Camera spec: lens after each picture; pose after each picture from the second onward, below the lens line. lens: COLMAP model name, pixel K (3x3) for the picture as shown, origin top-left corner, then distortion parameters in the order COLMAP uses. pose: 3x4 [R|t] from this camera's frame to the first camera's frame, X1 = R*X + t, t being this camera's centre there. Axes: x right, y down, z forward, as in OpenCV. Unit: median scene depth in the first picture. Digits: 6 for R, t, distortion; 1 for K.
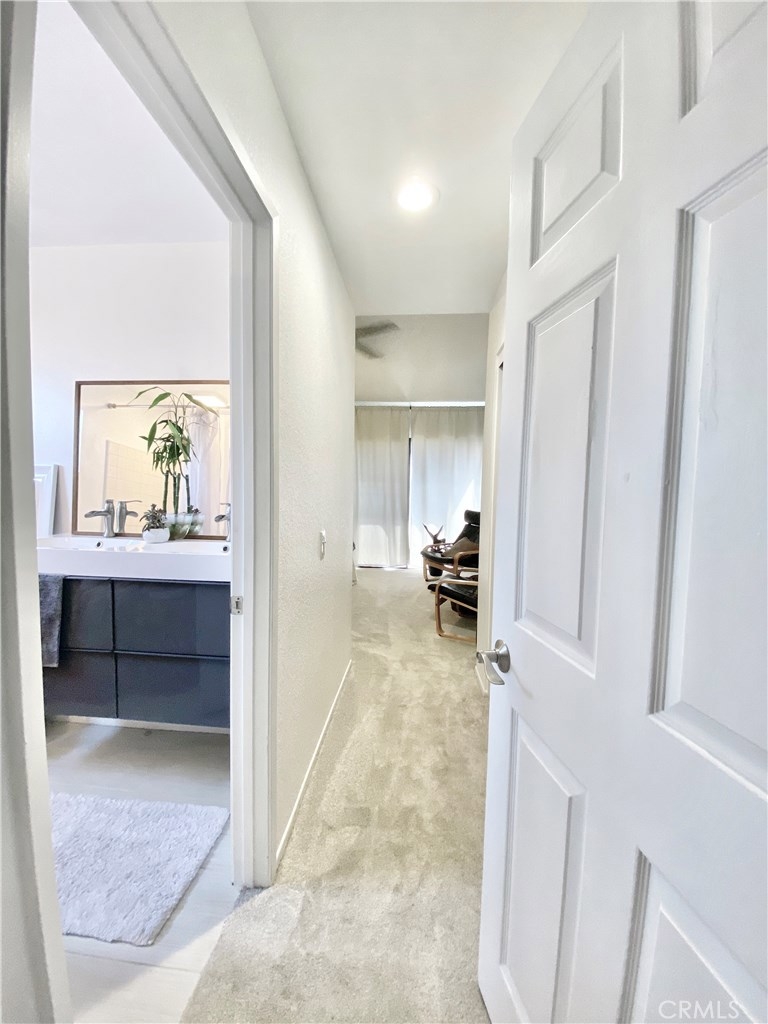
lens RADIAL K [[410.2, 0, 382.9], [0, 410.2, 506.9], [0, 0, 1]] dist [0.000836, 0.000051]
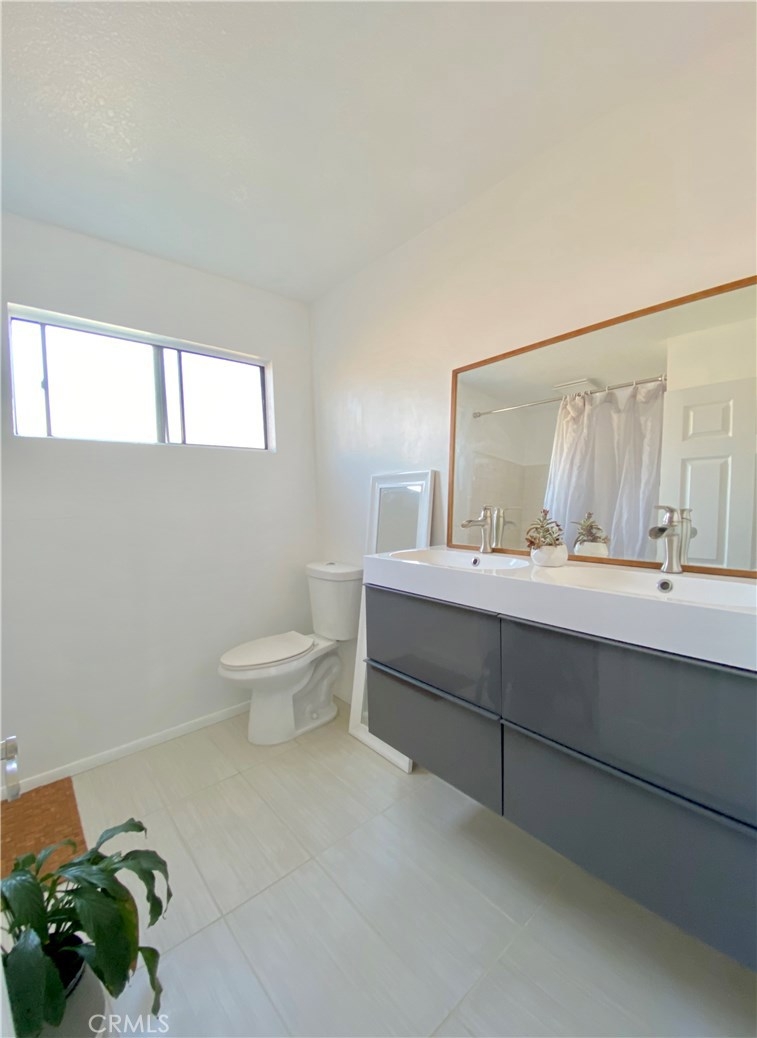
lens RADIAL K [[437.2, 0, 379.3], [0, 437.2, 522.9], [0, 0, 1]] dist [0.000145, 0.000008]
pose [[0.707119, 0.010213, -0.707021, -0.219126], [-0.010817, 0.999935, 0.003627, 0.014559], [0.707012, 0.005083, 0.707183, 0.259498]]
